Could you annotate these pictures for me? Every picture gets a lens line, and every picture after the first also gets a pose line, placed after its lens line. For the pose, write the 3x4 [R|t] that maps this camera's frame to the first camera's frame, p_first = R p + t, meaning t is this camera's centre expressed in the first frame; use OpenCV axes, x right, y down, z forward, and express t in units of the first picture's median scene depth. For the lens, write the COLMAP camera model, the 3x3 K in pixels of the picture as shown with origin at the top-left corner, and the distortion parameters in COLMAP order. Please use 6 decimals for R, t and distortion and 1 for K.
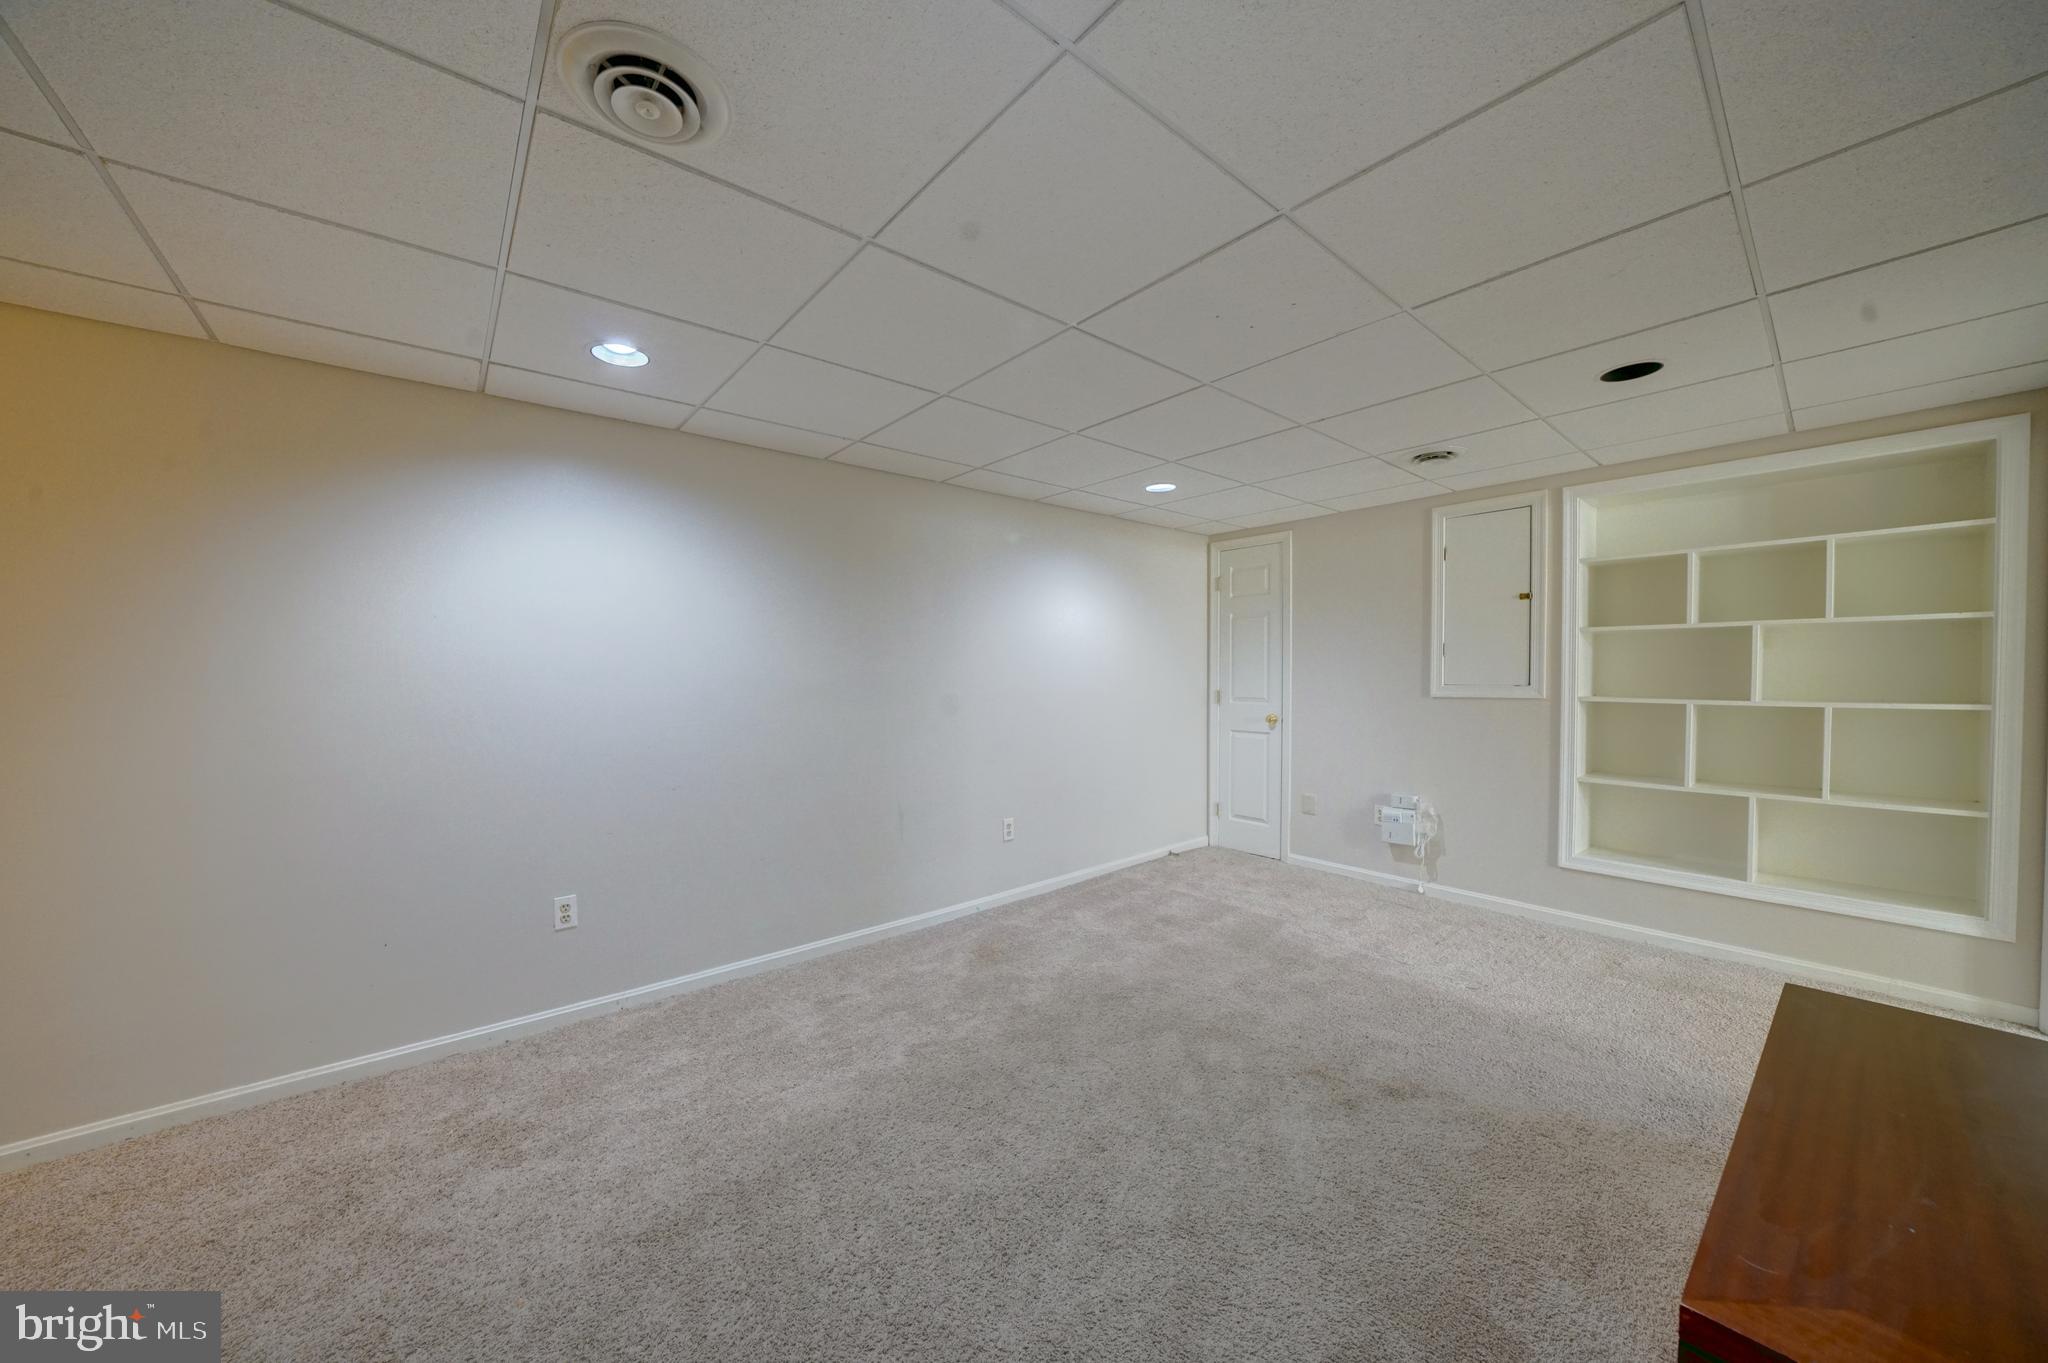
lens RADIAL K [[703.8, 0, 1001.3], [0, 703.8, 688.0], [0, 0, 1]] dist [-0.020240, -0.000017]
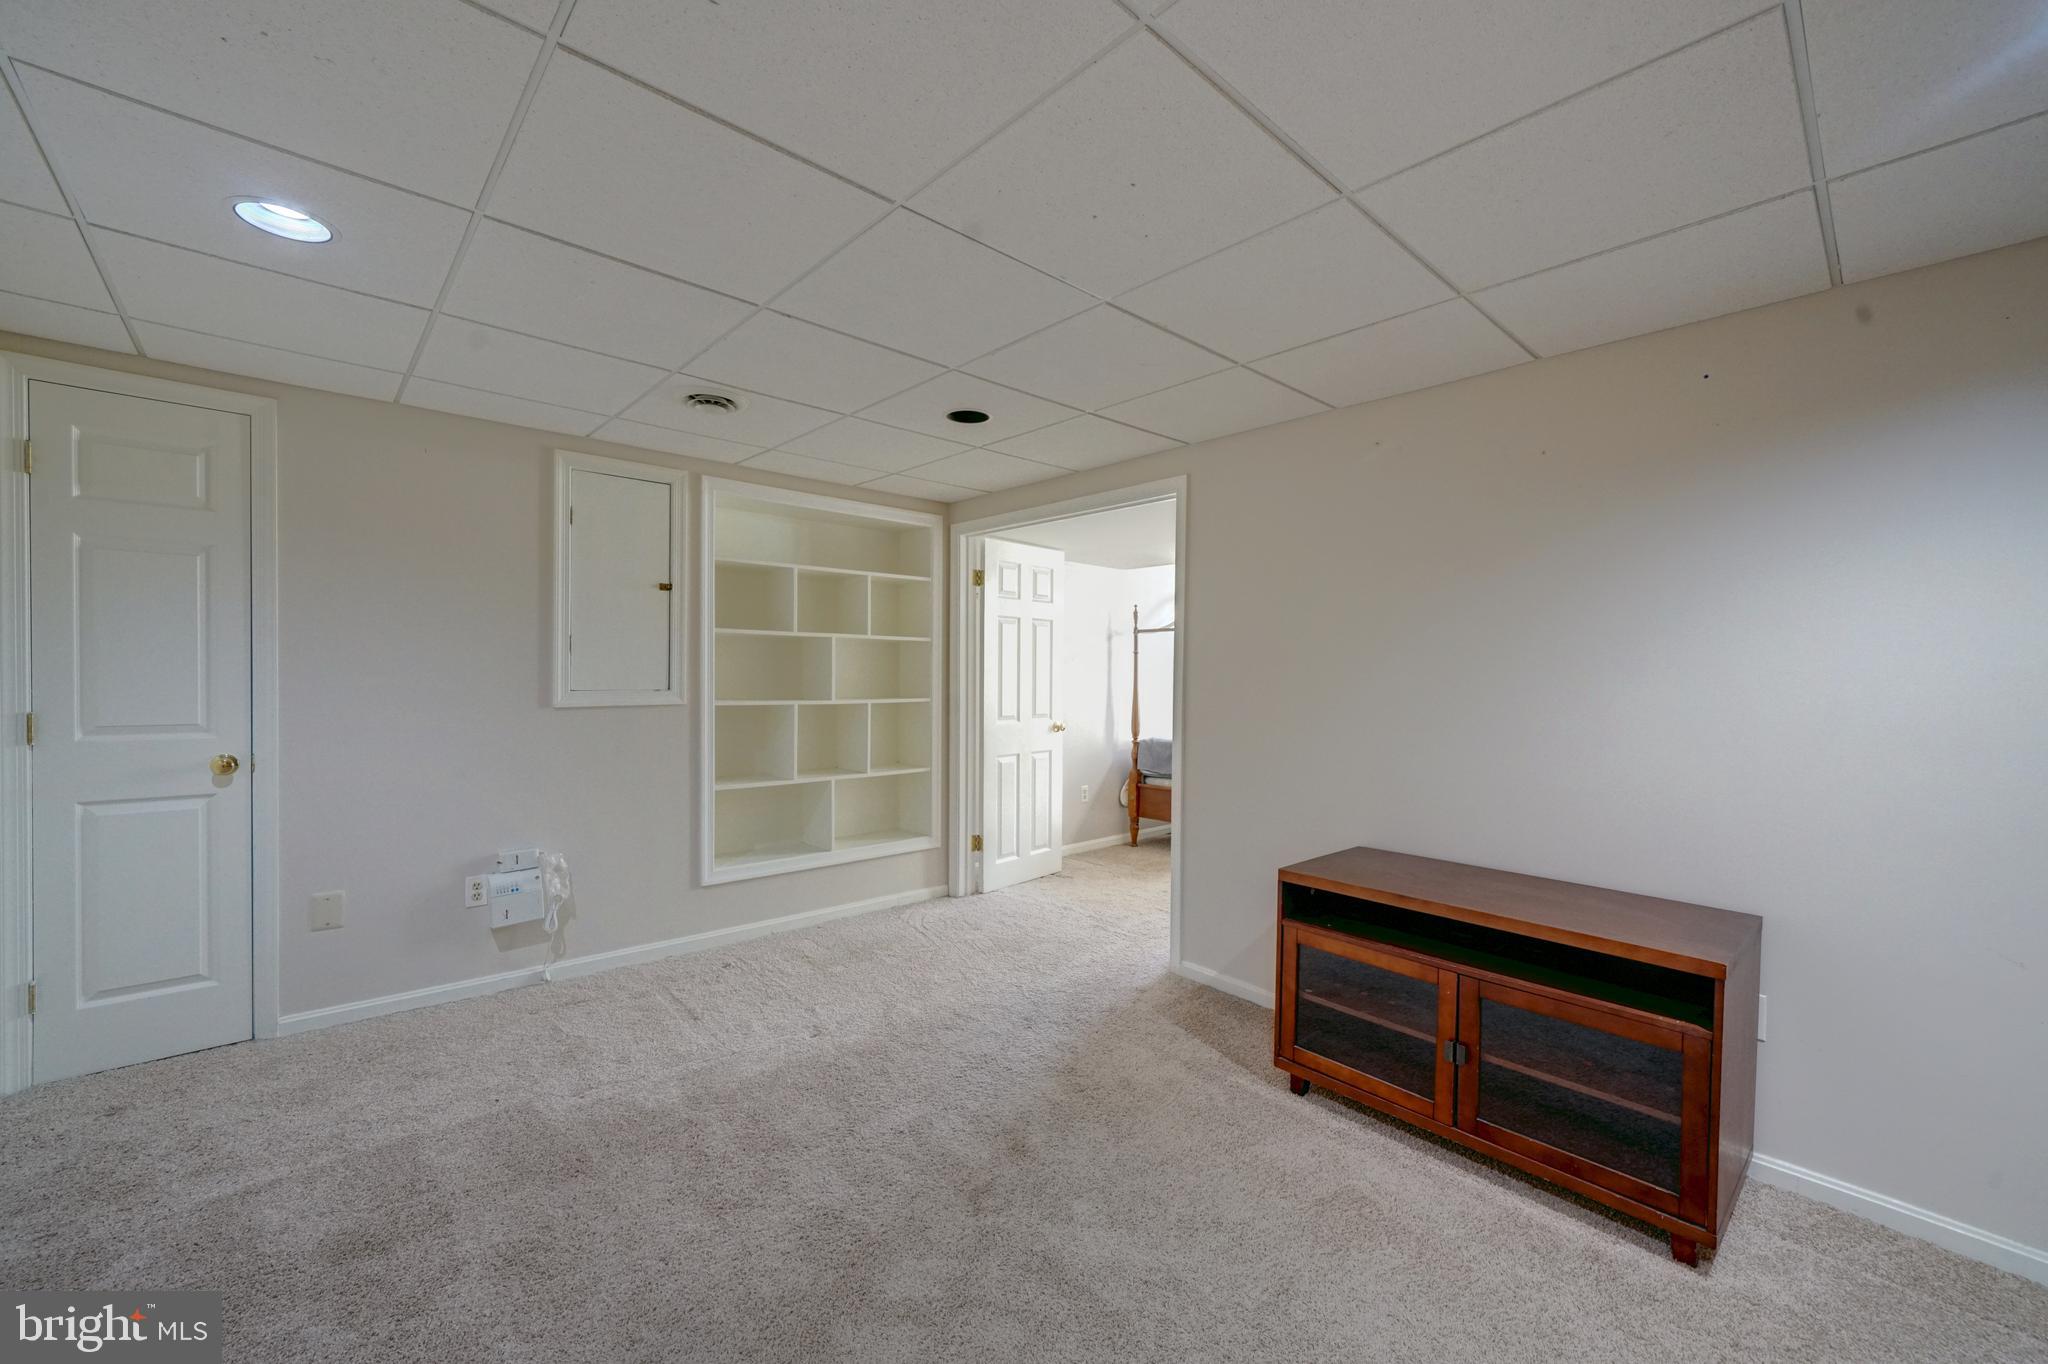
lens RADIAL K [[816.5, 0, 1006.7], [0, 816.5, 686.4], [0, 0, 1]] dist [-0.006055, 0.000328]
pose [[-0.049940, -0.012275, 0.998677, -0.280760], [0.011115, 0.999856, 0.012845, -0.016383], [-0.998690, 0.011742, -0.049796, 0.622424]]
